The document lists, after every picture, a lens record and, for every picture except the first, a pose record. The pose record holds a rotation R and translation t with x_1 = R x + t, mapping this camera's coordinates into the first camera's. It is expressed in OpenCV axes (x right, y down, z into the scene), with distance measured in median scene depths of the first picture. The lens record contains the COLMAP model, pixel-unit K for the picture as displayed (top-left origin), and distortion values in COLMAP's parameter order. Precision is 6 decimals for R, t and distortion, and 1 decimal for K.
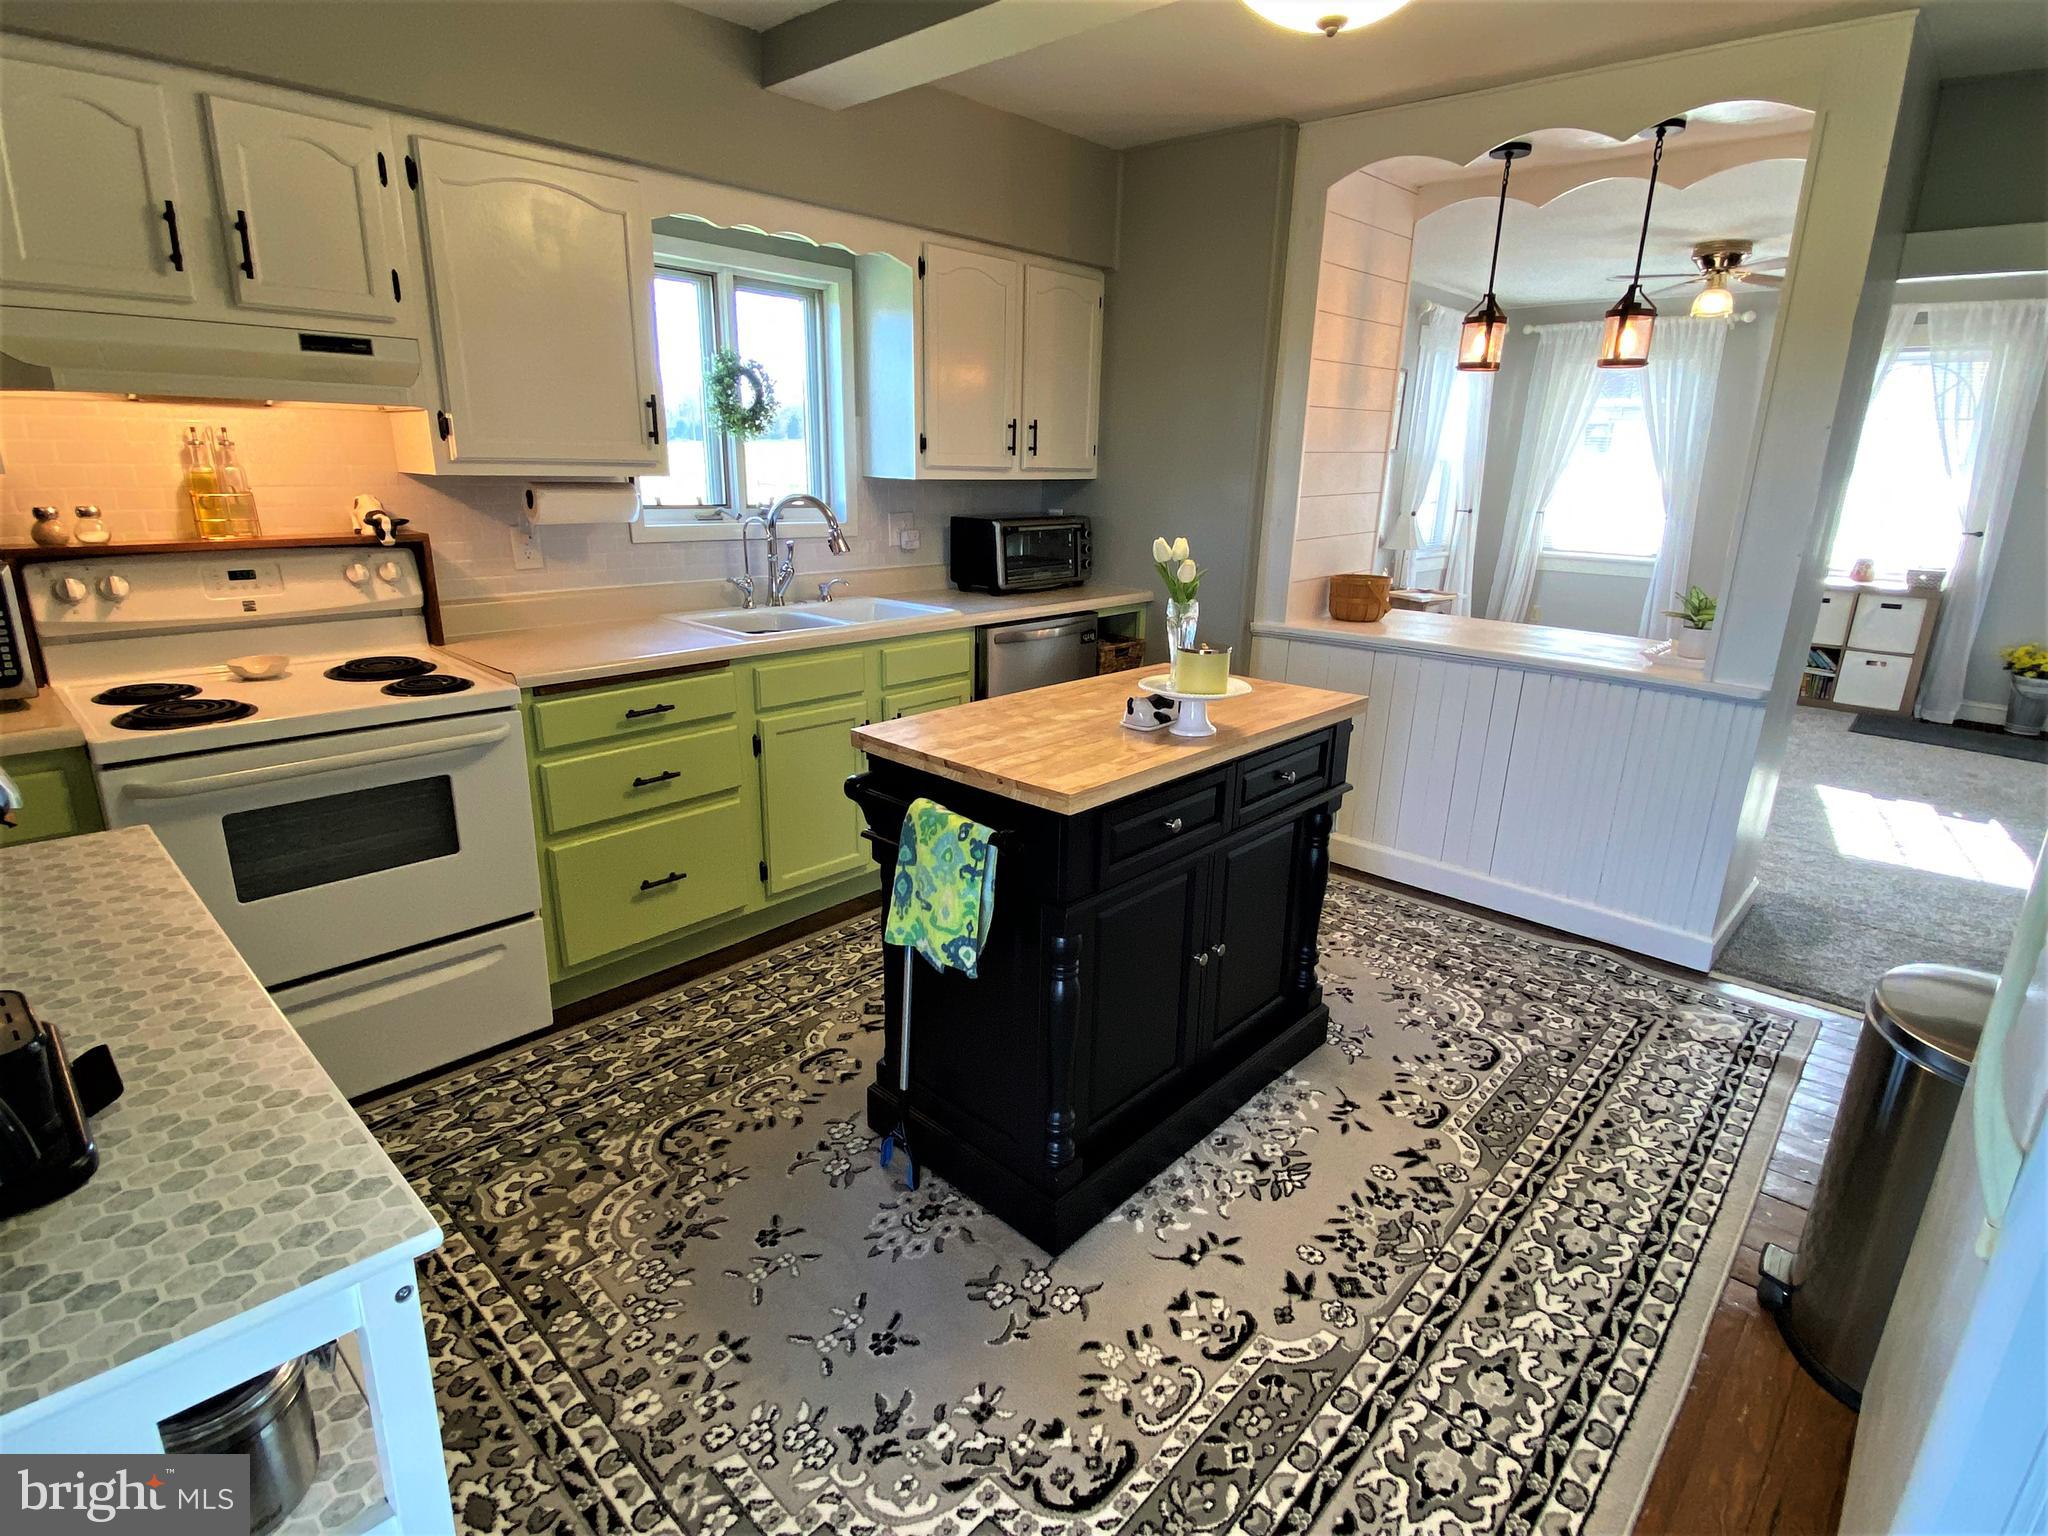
lens RADIAL K [[1025.8, 0, 1024.0], [0, 1025.8, 768.0], [0, 0, 1]] dist [0.031426, -0.029040]
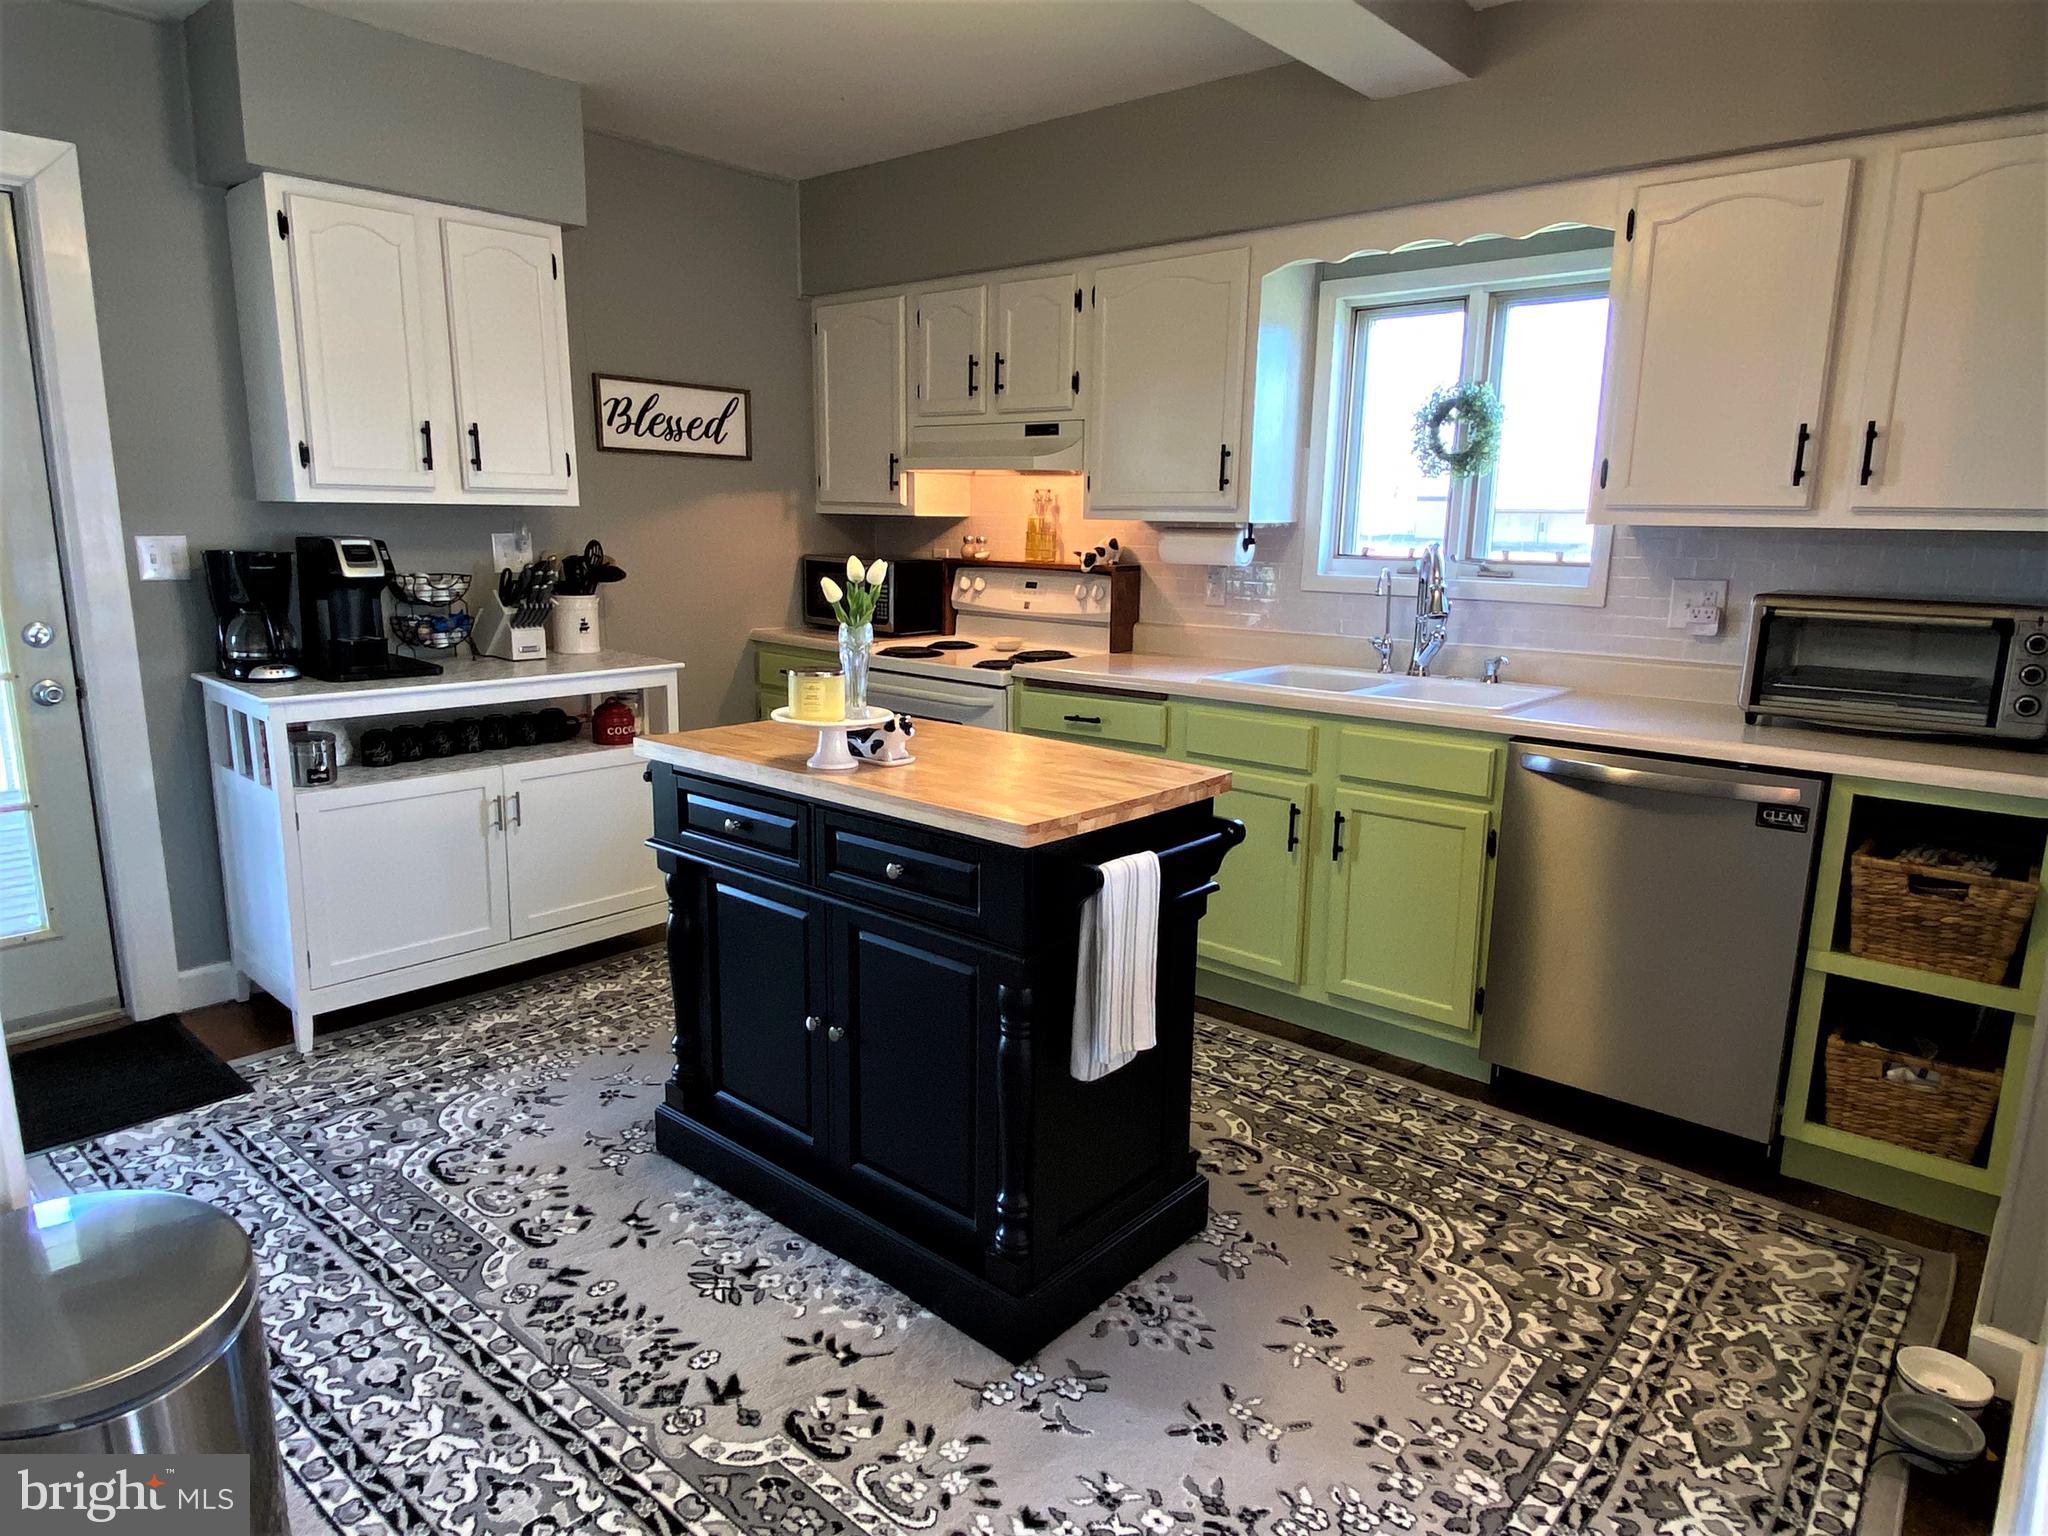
lens RADIAL K [[1238.0, 0, 1024.0], [0, 1238.0, 768.0], [0, 0, 1]] dist [0.057747, -0.052917]
pose [[0.043572, 0.182025, -0.982328, 1.310666], [-0.301687, 0.939757, 0.160755, -0.274583], [0.952411, 0.289351, 0.095862, 1.096221]]
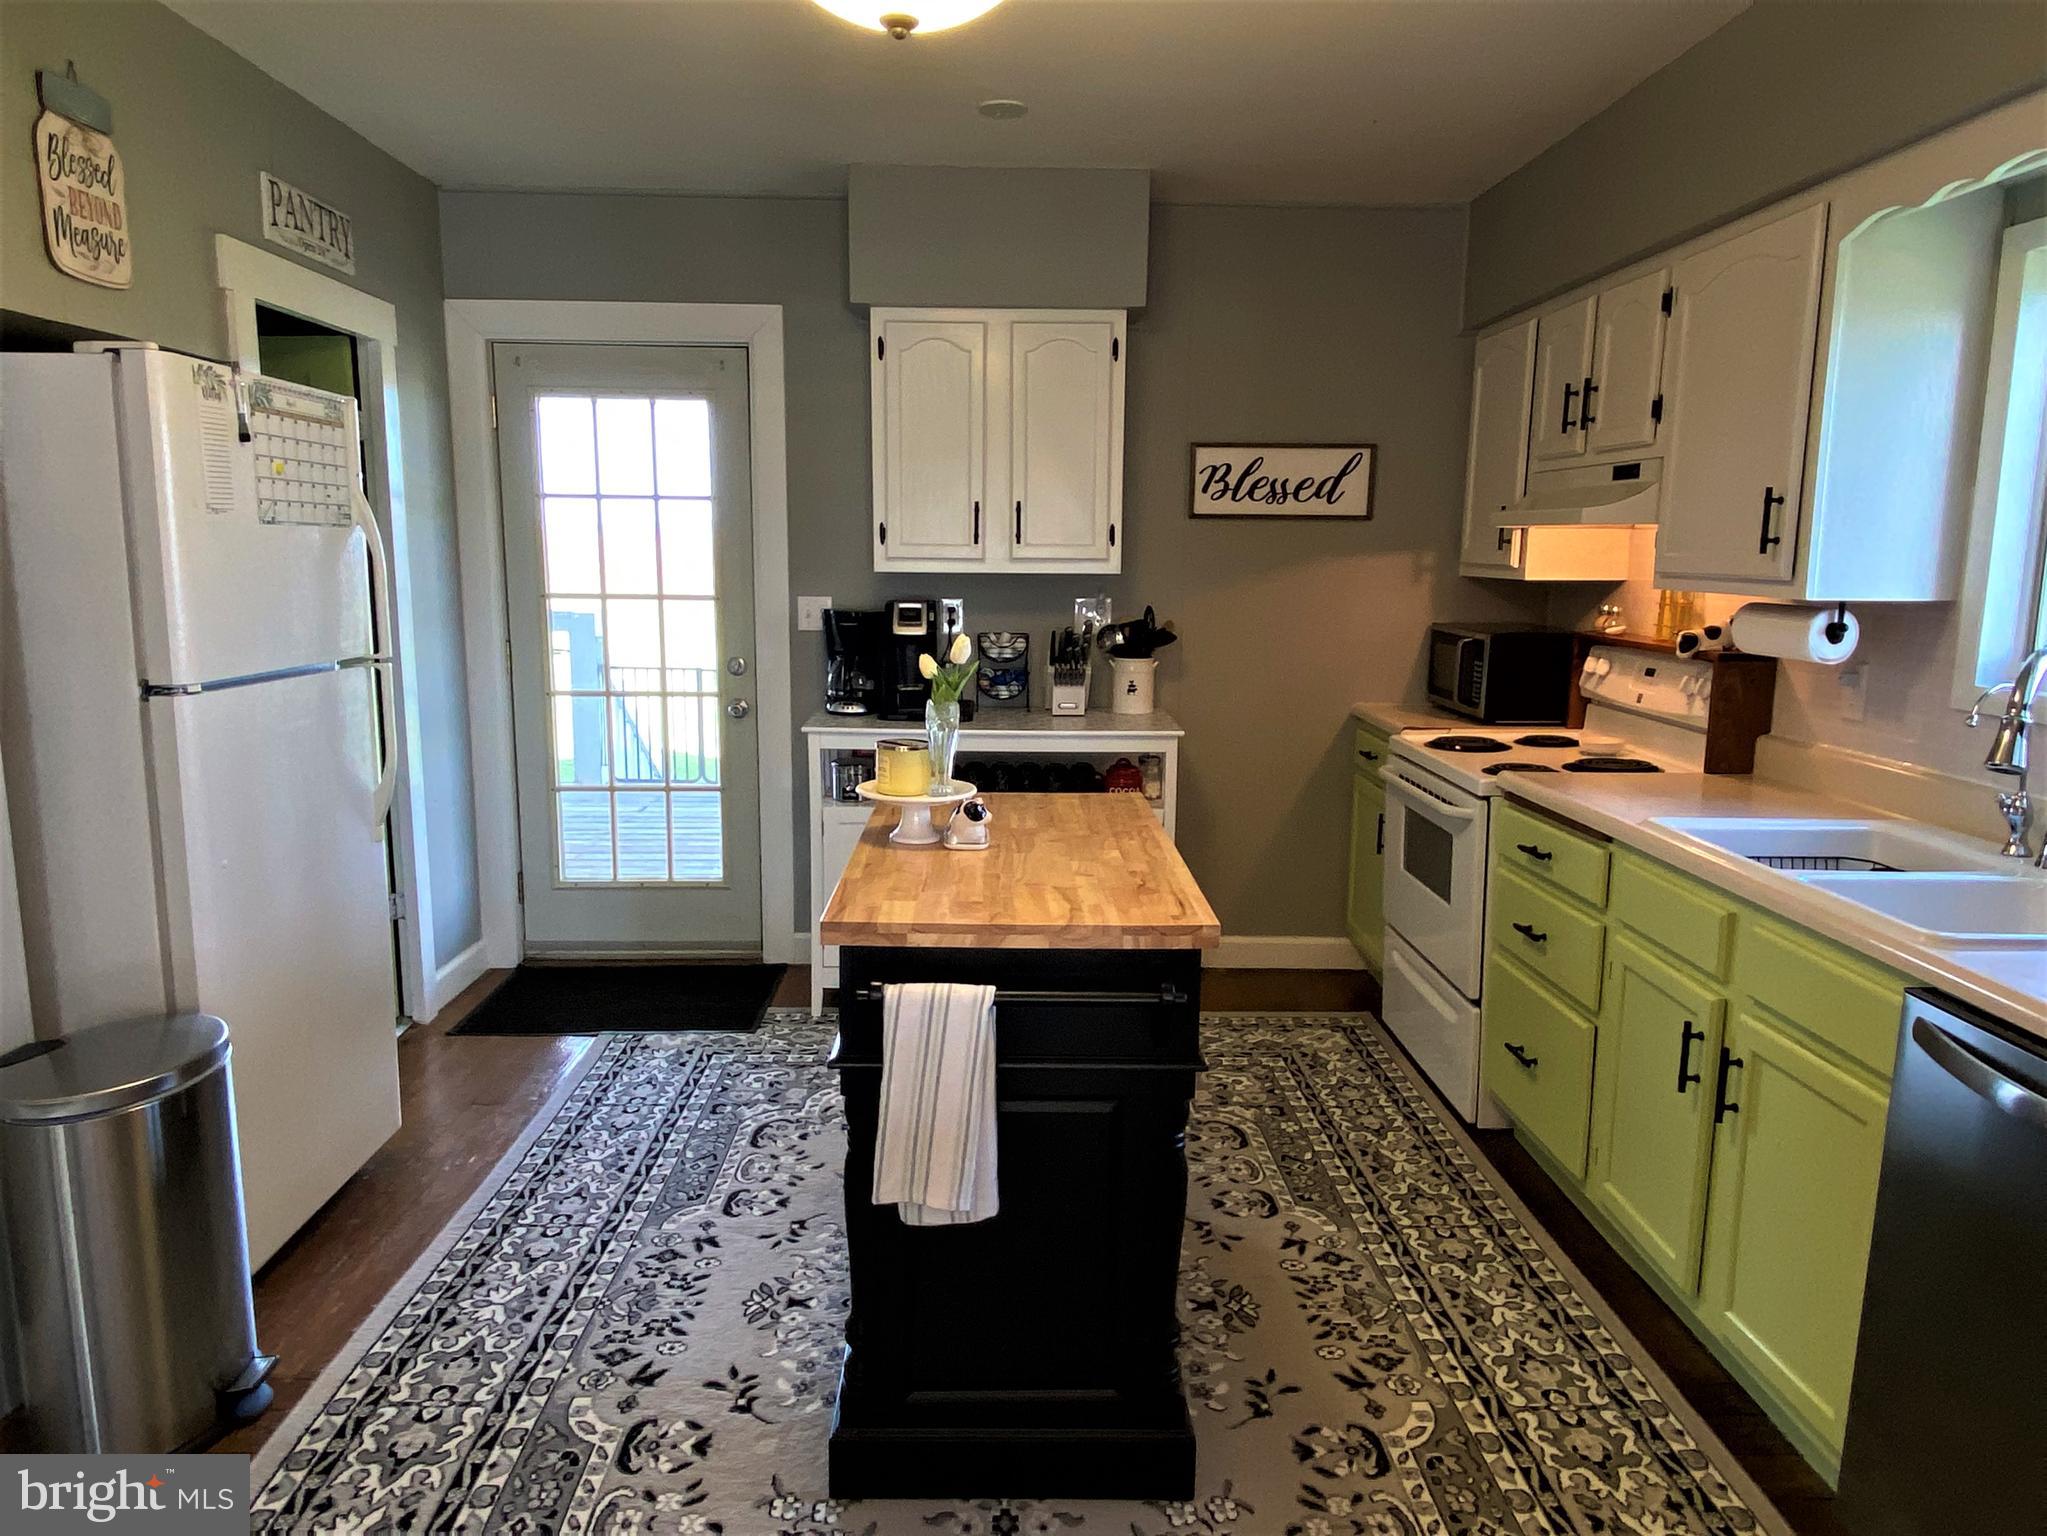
lens RADIAL K [[1341.4, 0, 1023.5], [0, 1341.4, 768.0], [0, 0, 1]] dist [0.115757, -0.142406]
pose [[-0.711029, 0.088999, -0.697508, 0.971978], [-0.224966, 0.911028, 0.345571, -0.557781], [0.666204, 0.402626, -0.627745, 1.867853]]
